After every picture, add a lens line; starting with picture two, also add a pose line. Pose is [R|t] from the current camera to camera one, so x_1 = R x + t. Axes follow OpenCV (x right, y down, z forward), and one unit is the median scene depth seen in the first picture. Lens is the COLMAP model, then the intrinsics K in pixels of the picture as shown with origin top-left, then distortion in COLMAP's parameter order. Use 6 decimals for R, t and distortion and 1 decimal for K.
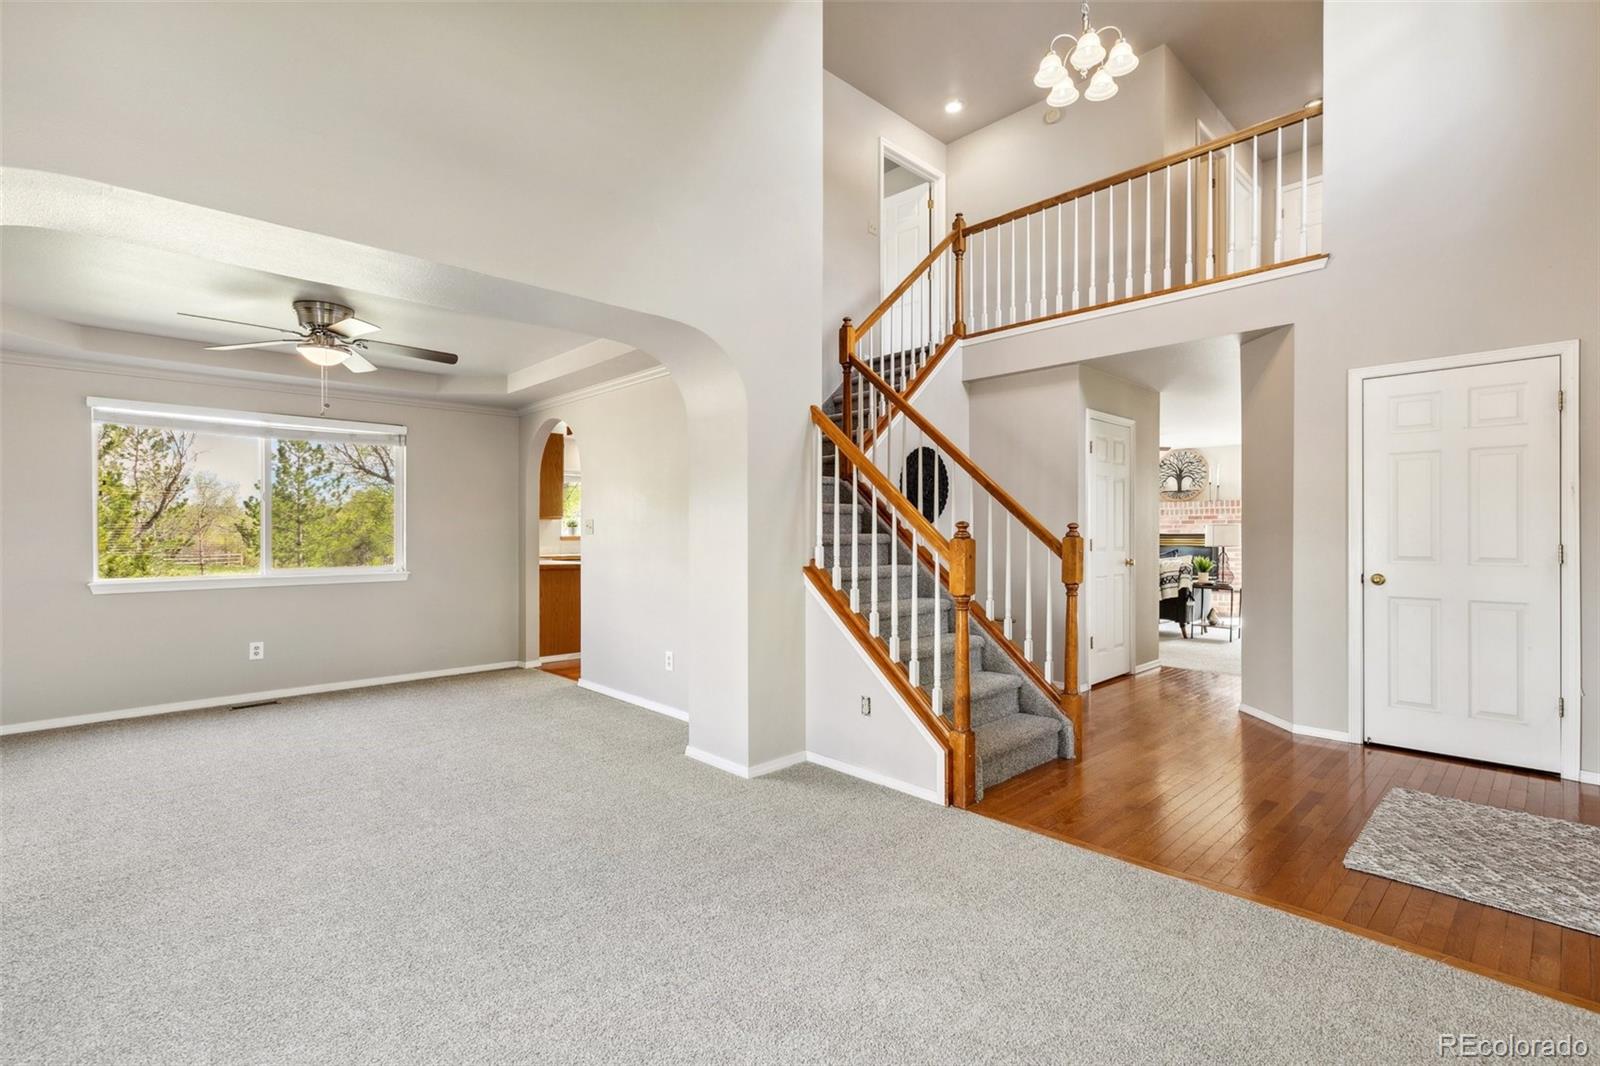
lens RADIAL K [[726.0, 0, 800.6], [0, 726.0, 532.2], [0, 0, 1]] dist [0.001516, -0.001143]
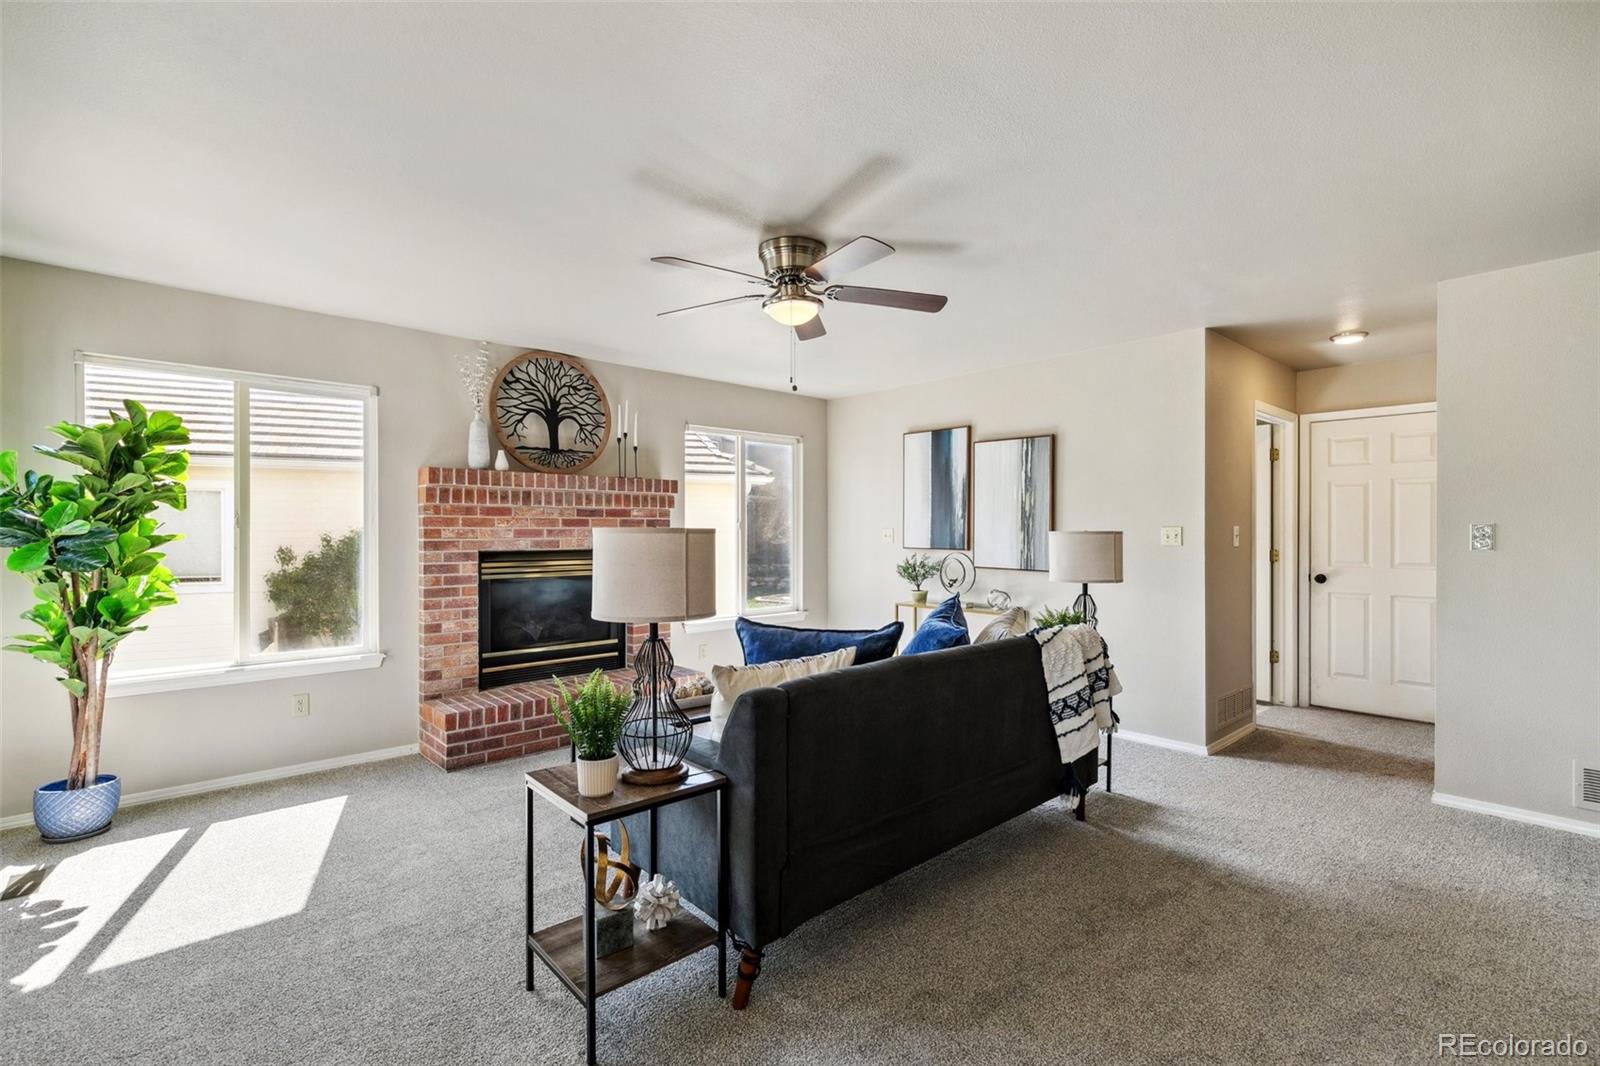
lens RADIAL K [[726.0, 0, 802.9], [0, 726.0, 529.6], [0, 0, 1]] dist [0.001516, -0.001143]
pose [[0.028203, 0.001138, 0.999602, 0.099758], [0.000189, 0.999999, -0.001144, -0.009160], [-0.999602, 0.000221, 0.028202, 0.845334]]
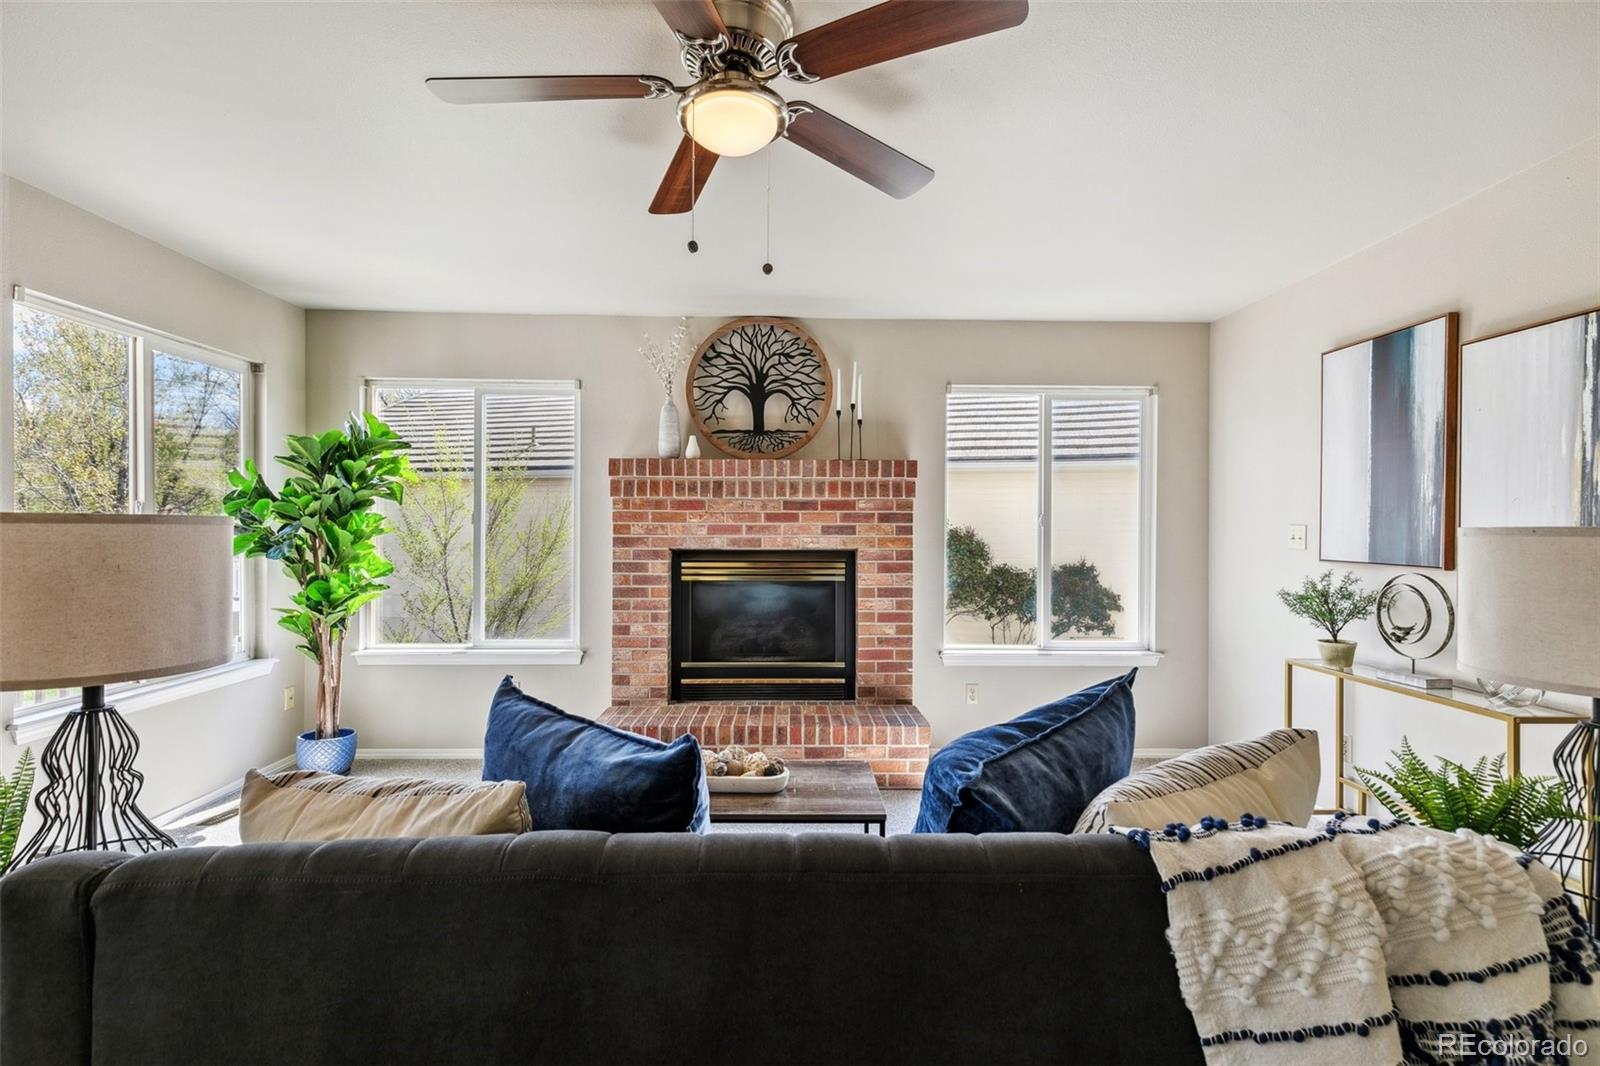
lens RADIAL K [[726.0, 0, 791.2], [0, 726.0, 530.5], [0, 0, 1]] dist [0.001516, -0.001143]
pose [[0.678378, 0.001774, 0.734711, 0.268595], [-0.004491, 0.999988, 0.001732, -0.007916], [-0.734699, -0.004475, 0.678378, 0.745918]]
